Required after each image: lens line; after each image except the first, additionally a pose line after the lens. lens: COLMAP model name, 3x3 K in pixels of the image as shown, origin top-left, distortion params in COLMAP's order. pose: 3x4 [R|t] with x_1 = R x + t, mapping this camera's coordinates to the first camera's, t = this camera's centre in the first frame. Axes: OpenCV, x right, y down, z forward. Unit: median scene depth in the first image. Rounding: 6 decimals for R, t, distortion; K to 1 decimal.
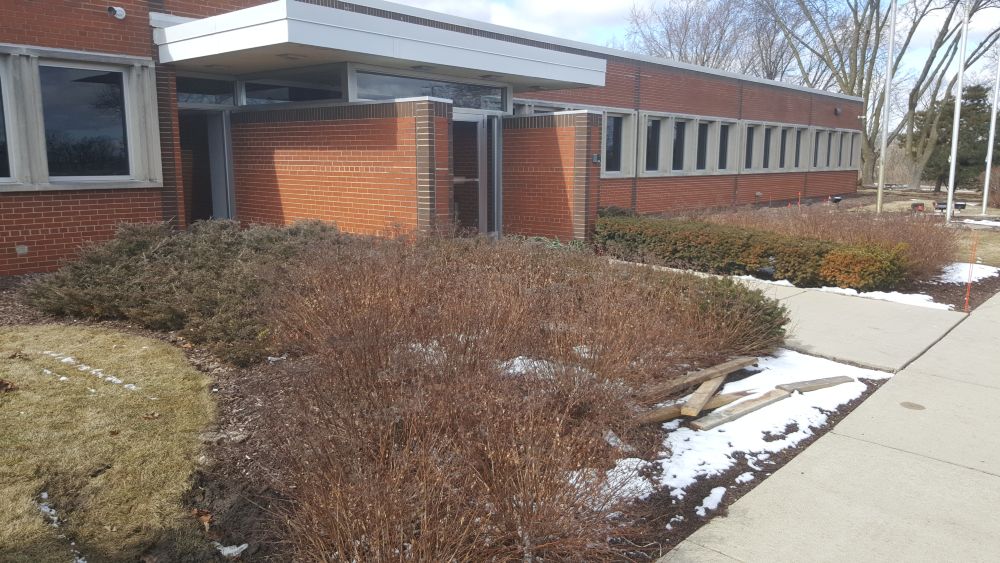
lens RADIAL K [[740.0, 0, 504.2], [0, 740.0, 281.4], [0, 0, 1]] dist [0.054675, -0.030461]
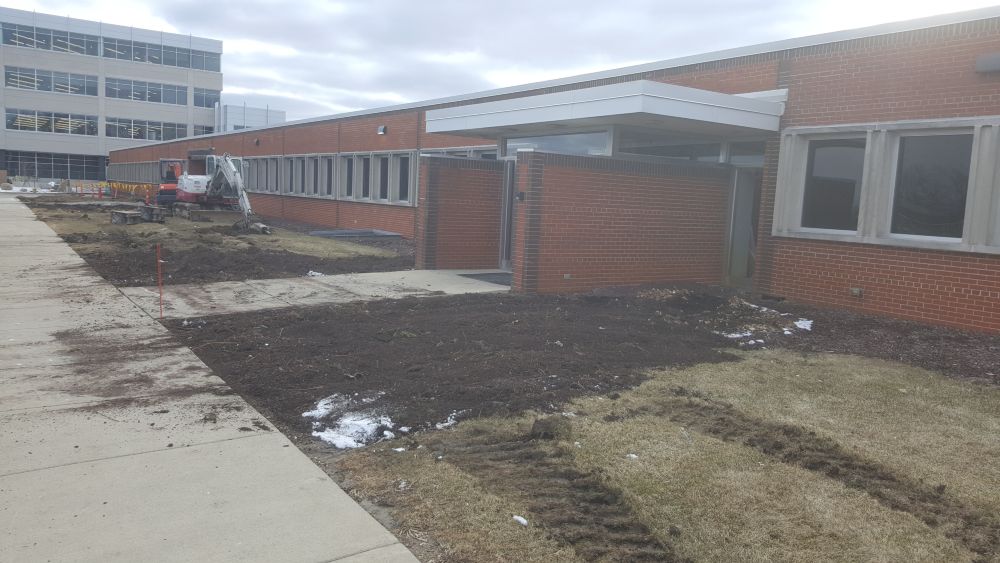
lens RADIAL K [[740.0, 0, 503.9], [0, 740.0, 280.7], [0, 0, 1]] dist [0.054675, -0.030461]
pose [[-0.253441, 0.088715, -0.963274, 0.719068], [-0.205416, 0.968140, 0.143209, -0.126309], [0.945289, 0.234167, -0.227143, 0.807395]]
